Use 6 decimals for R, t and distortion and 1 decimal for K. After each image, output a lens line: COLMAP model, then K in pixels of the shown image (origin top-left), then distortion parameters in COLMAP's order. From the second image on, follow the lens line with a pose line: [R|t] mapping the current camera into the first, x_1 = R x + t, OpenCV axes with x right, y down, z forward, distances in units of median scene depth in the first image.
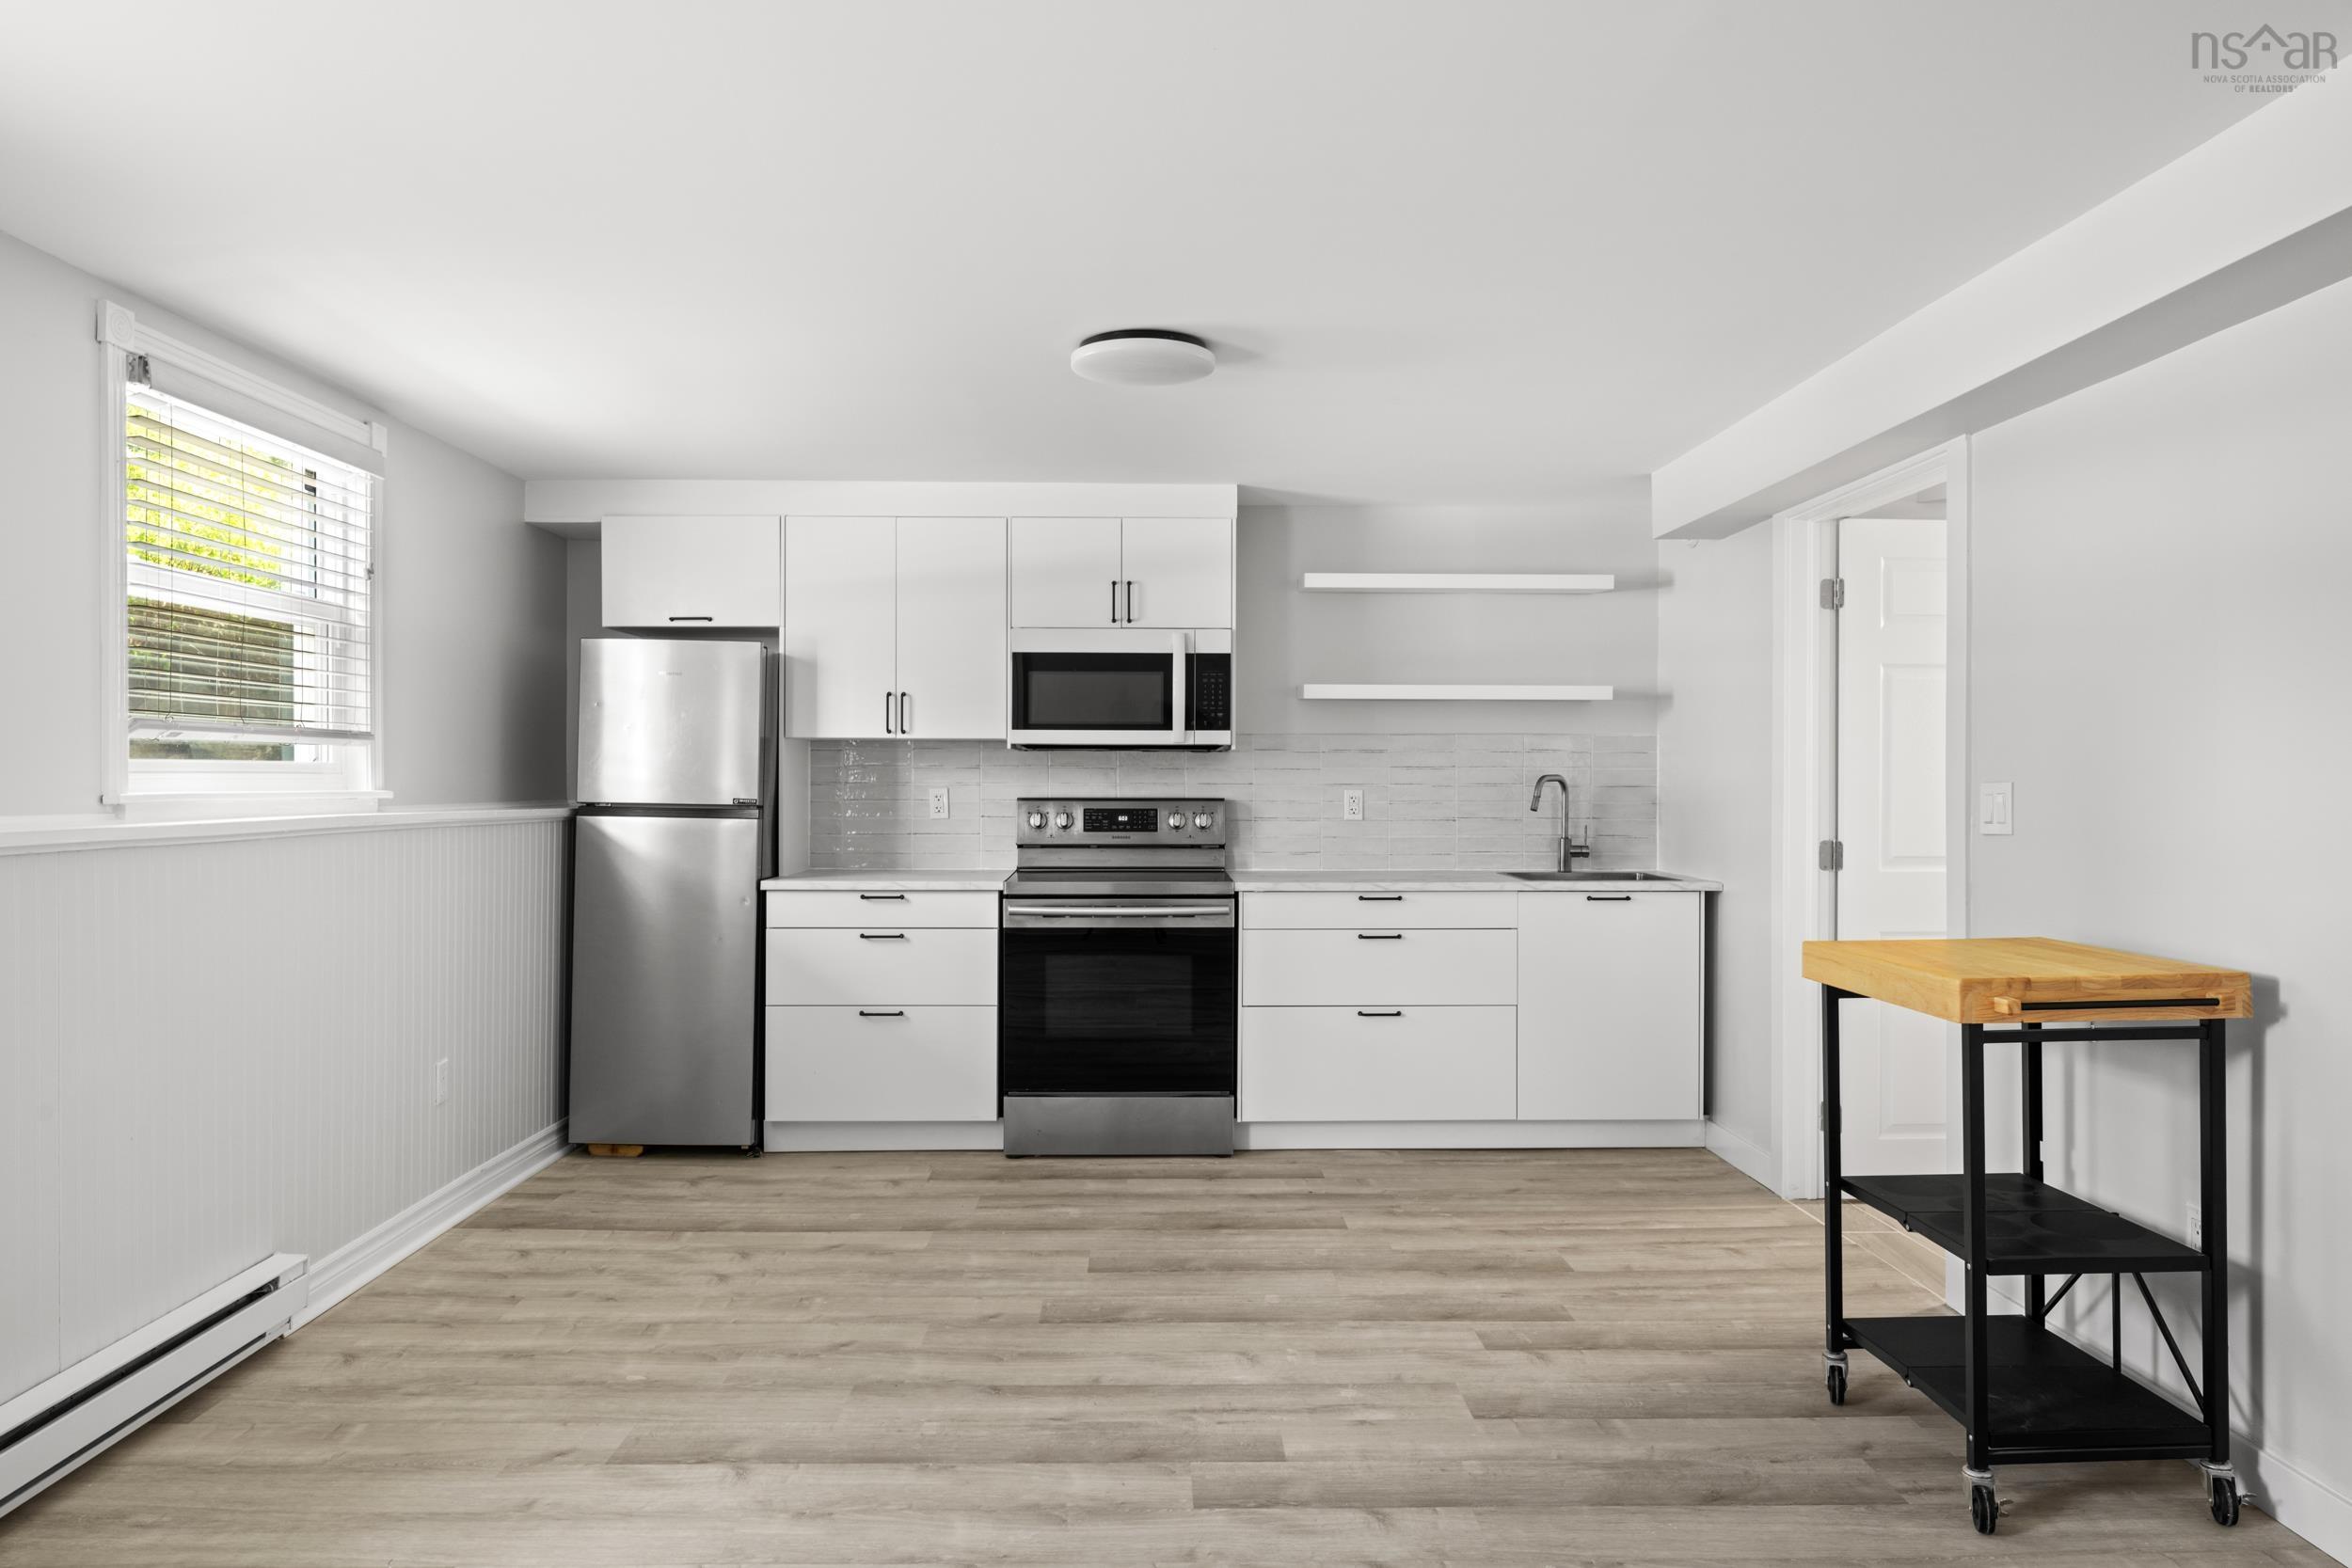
lens RADIAL K [[1561.1, 0, 1168.1], [0, 1561.1, 787.5], [0, 0, 1]] dist [-0.005472, 0.005835]
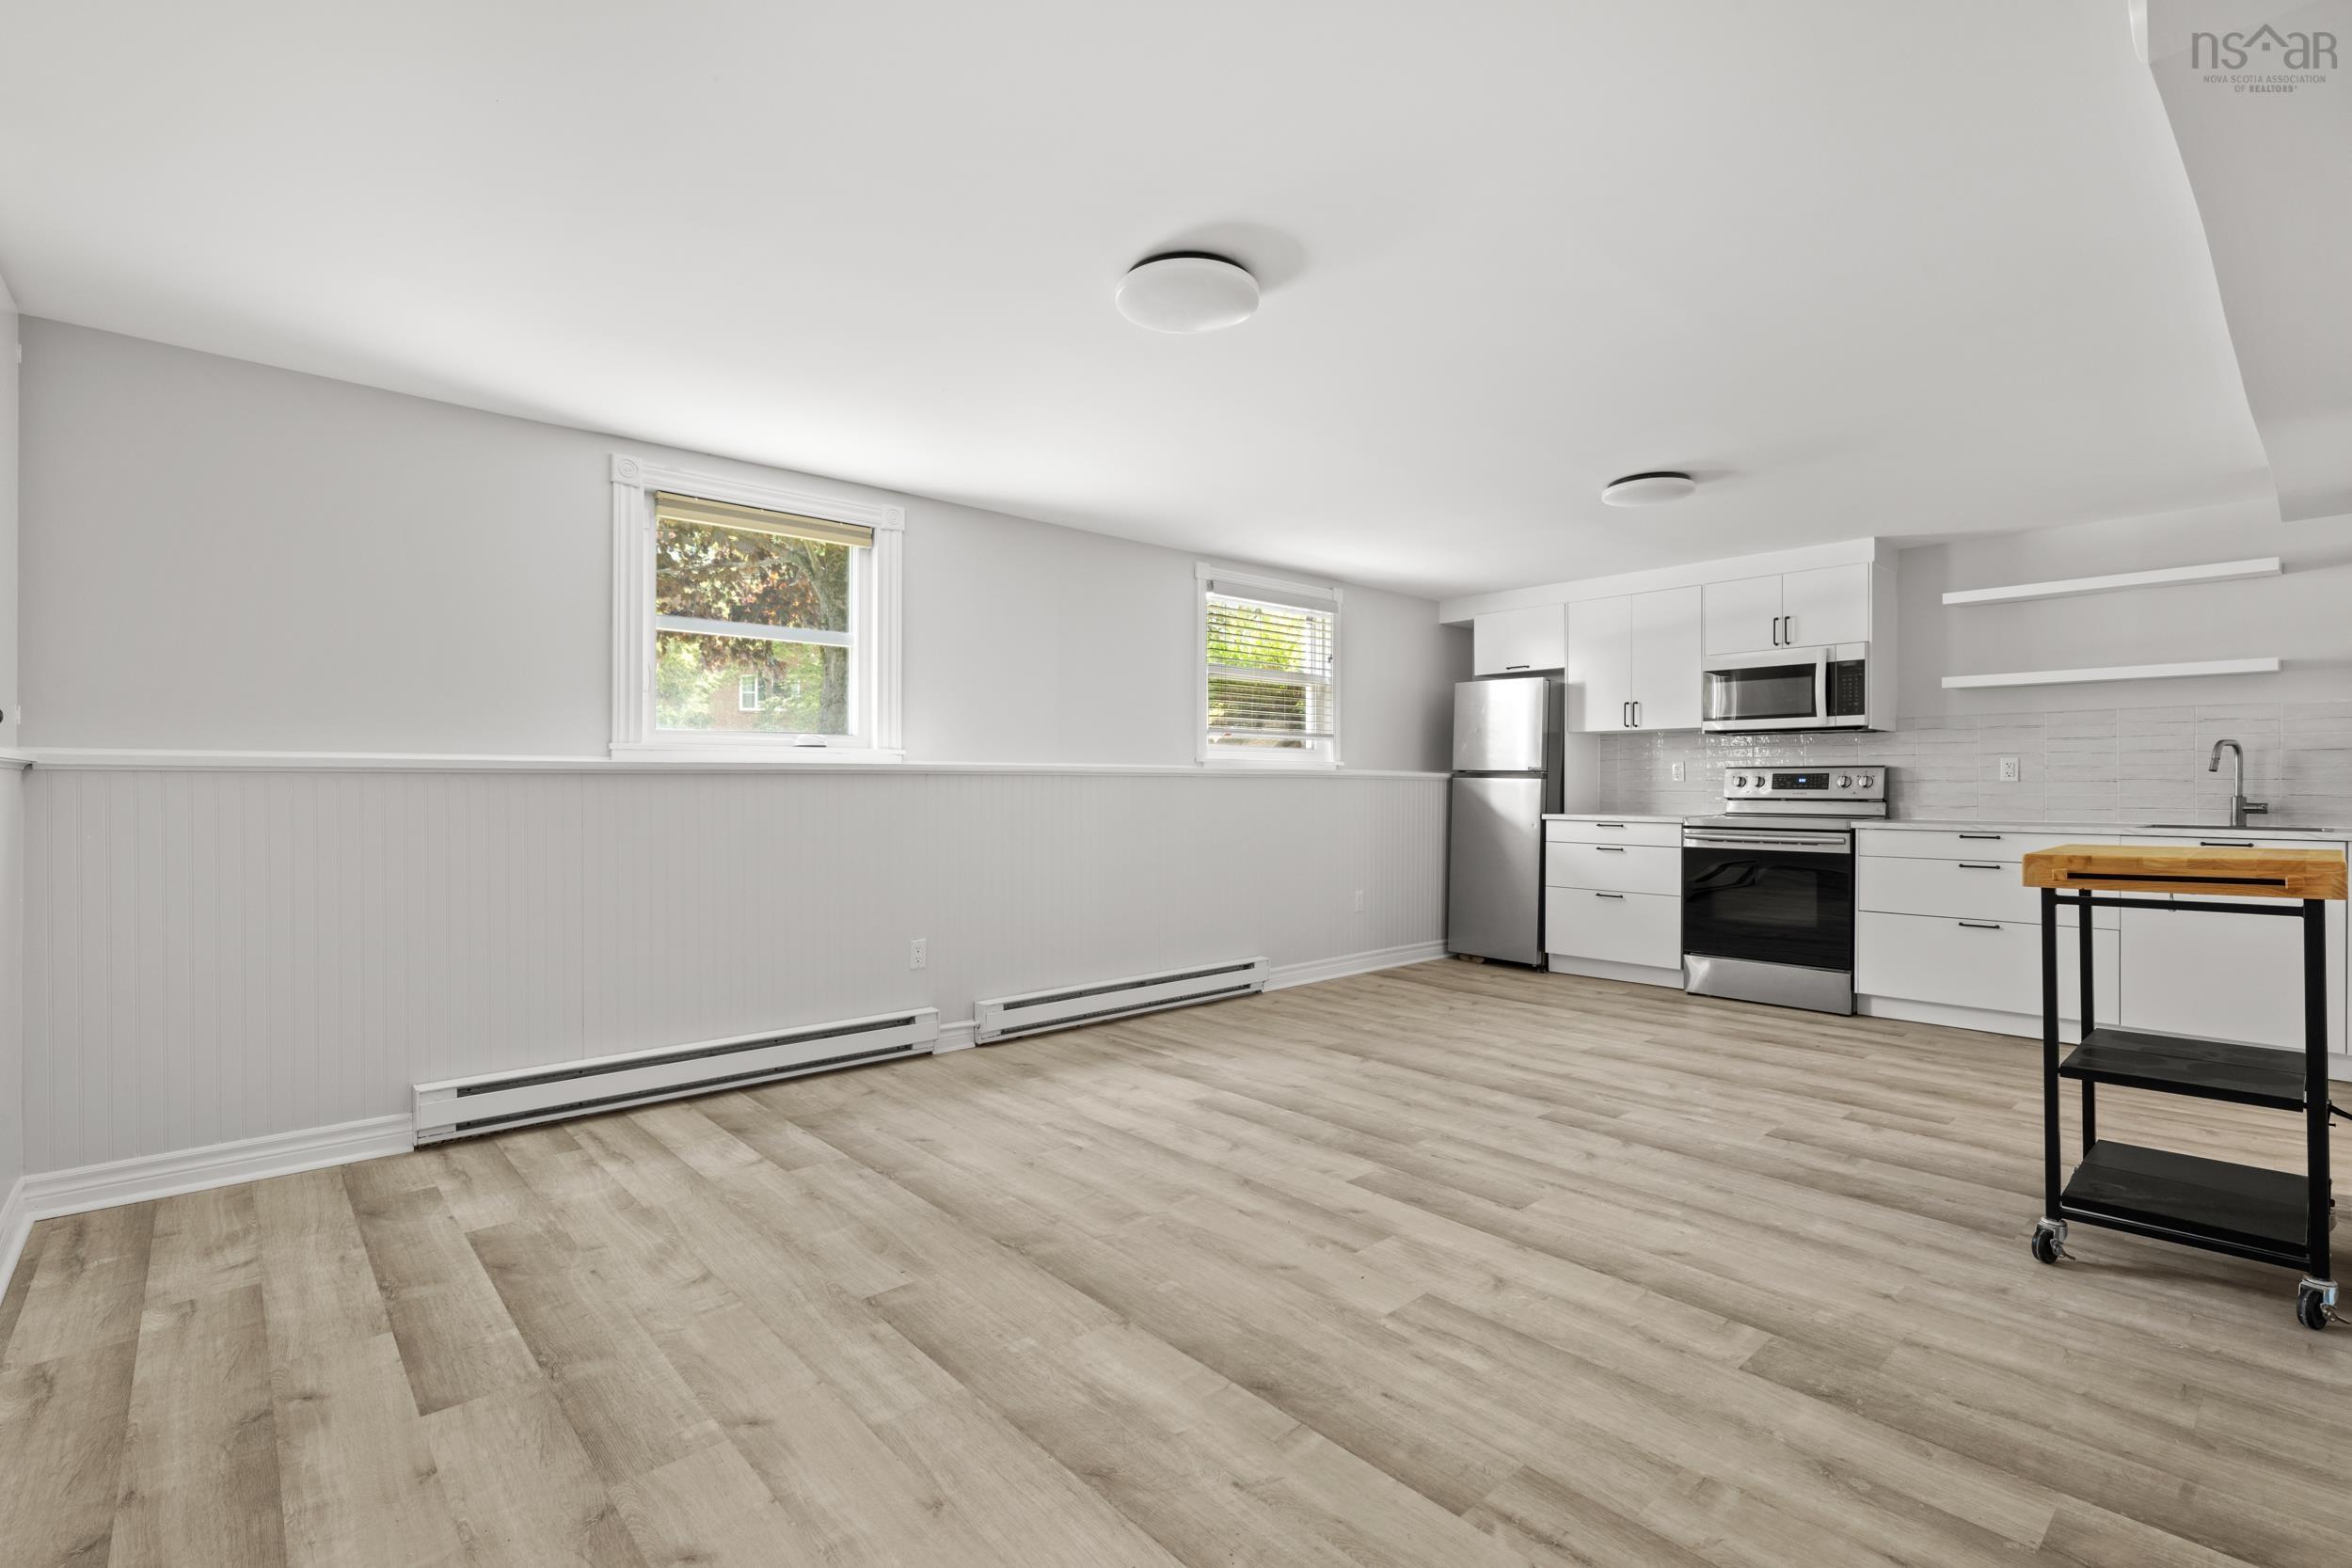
lens RADIAL K [[1060.1, 0, 1163.8], [0, 1060.1, 784.6], [0, 0, 1]] dist [-0.000459, 0.001337]
pose [[0.650390, 0.000092, -0.759601, 0.418851], [-0.005707, 0.999972, -0.004765, 0.040380], [0.759579, 0.007434, 0.650372, -0.108703]]
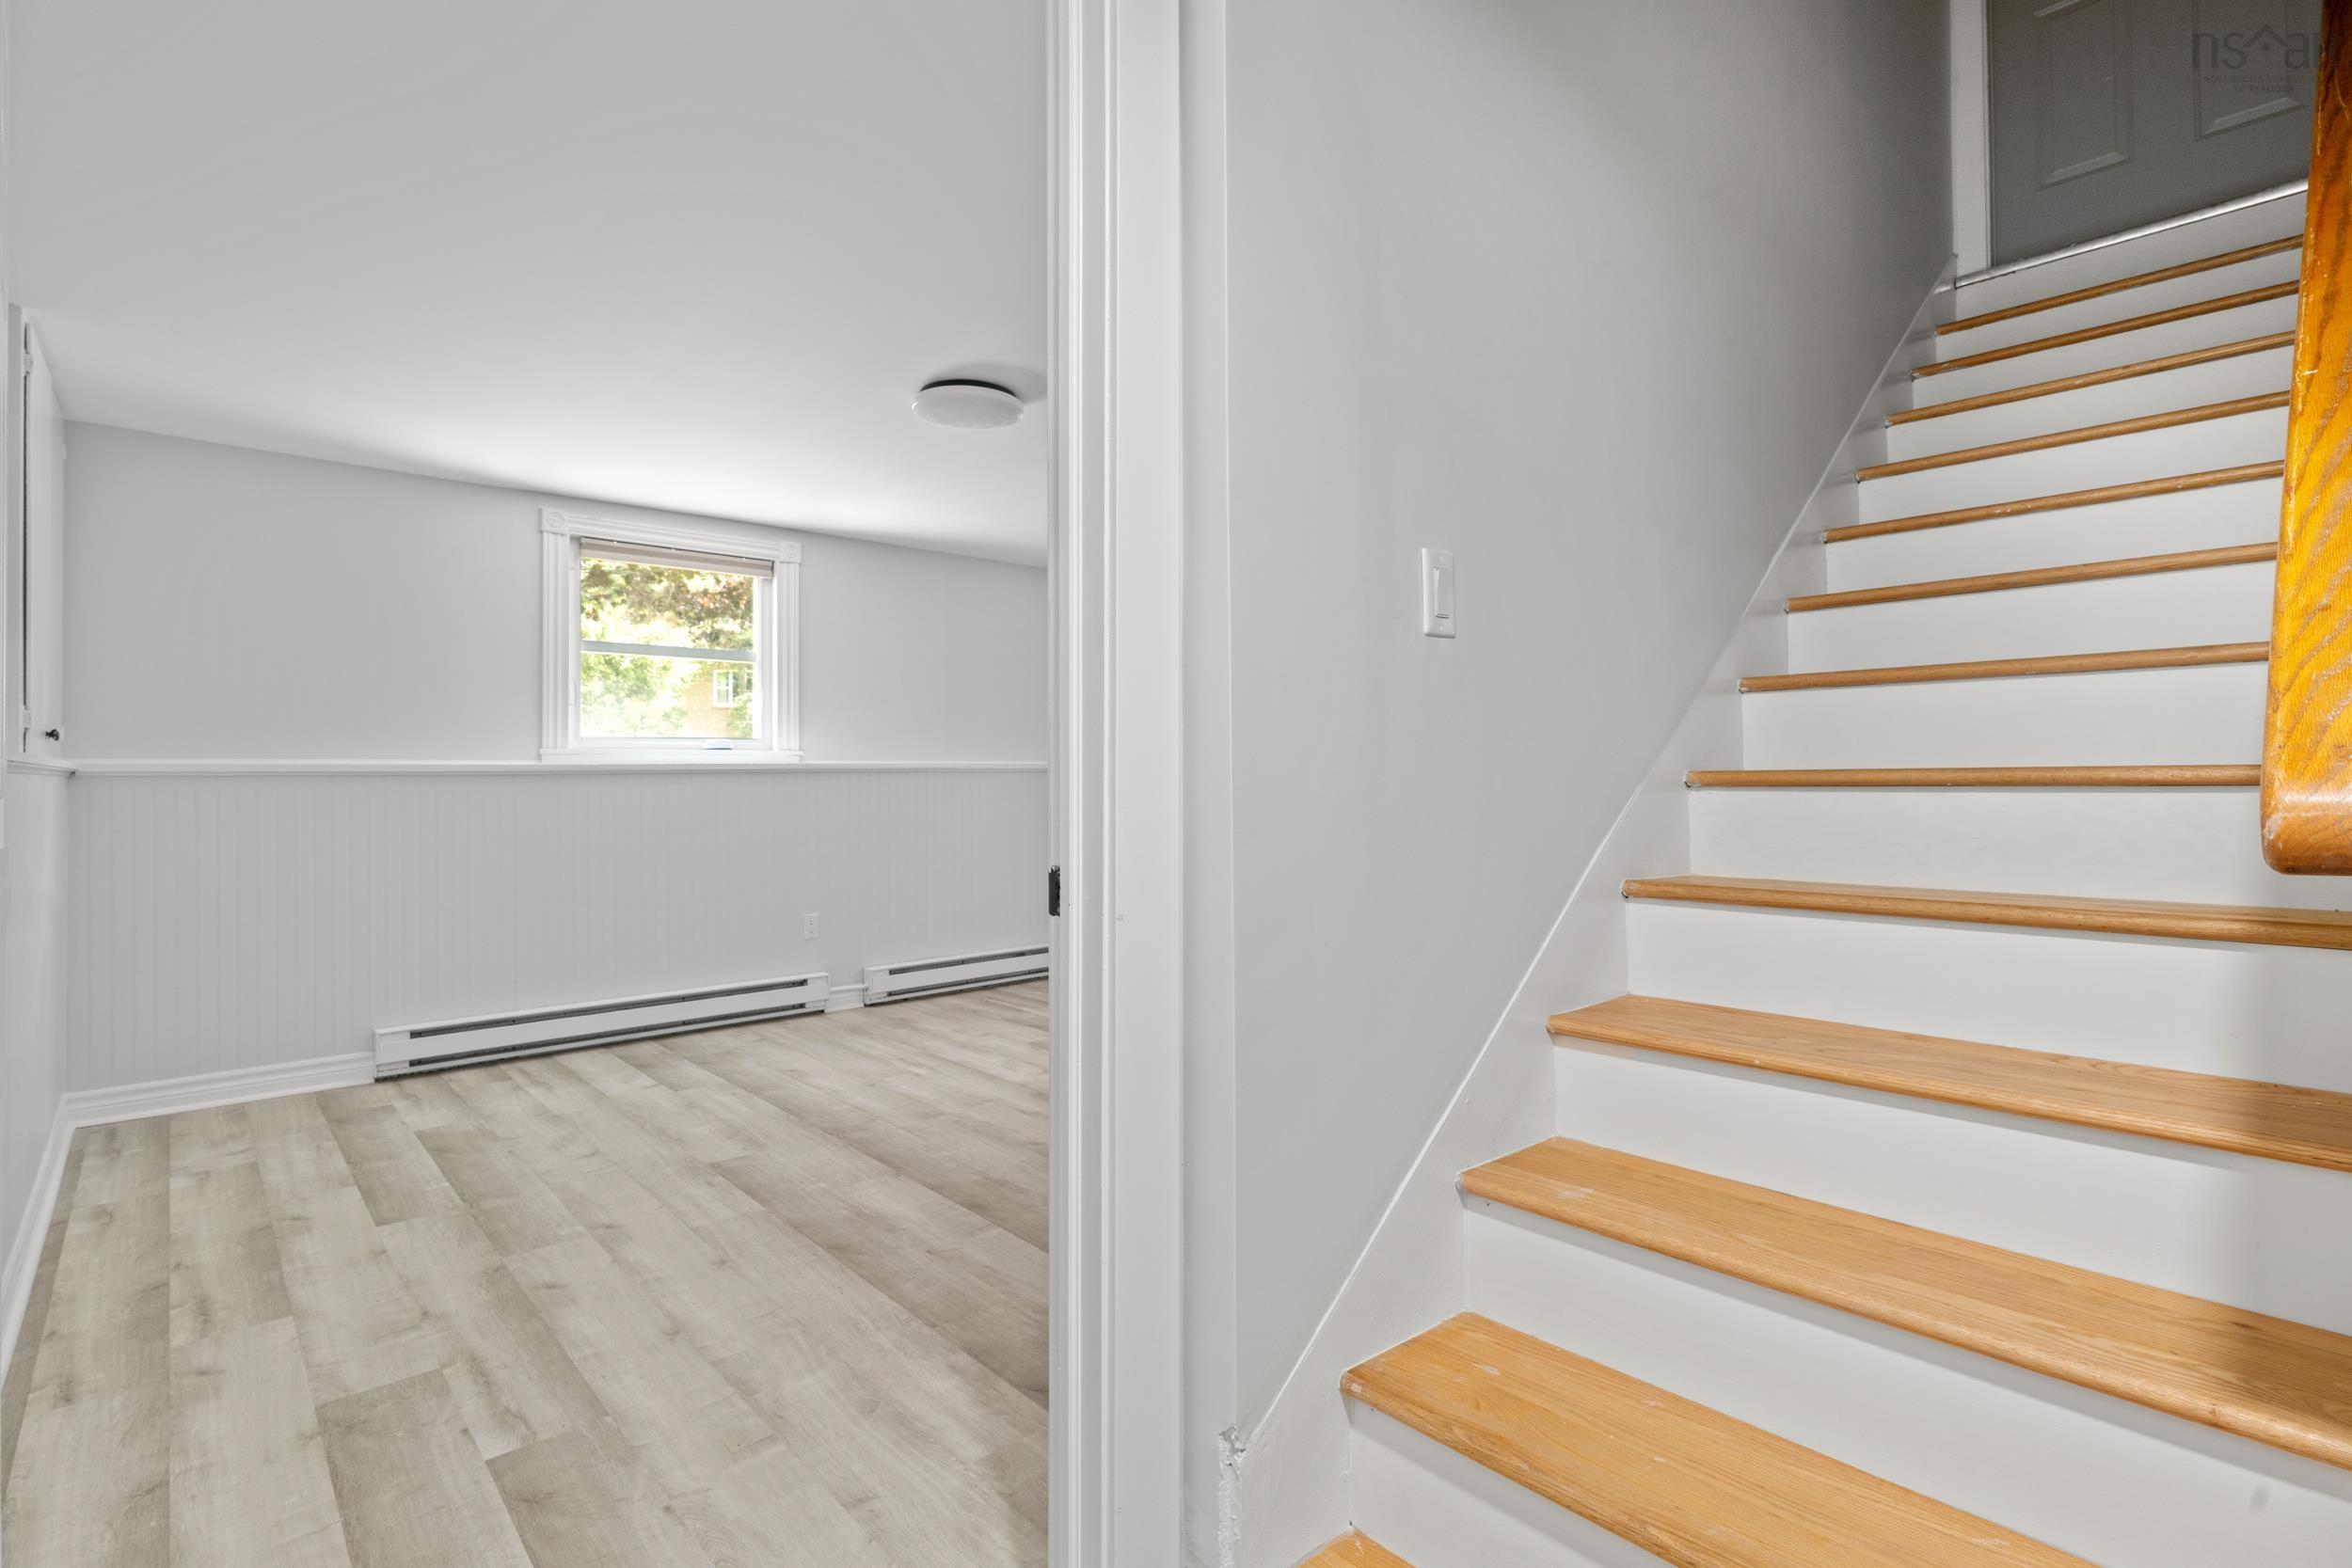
lens RADIAL K [[1060.1, 0, 1148.3], [0, 1060.1, 765.8], [0, 0, 1]] dist [-0.000459, 0.001337]
pose [[0.658892, -0.013827, -0.752111, 0.641505], [0.002806, 0.999869, -0.015923, 0.039840], [0.752233, 0.008381, 0.658844, -0.125492]]
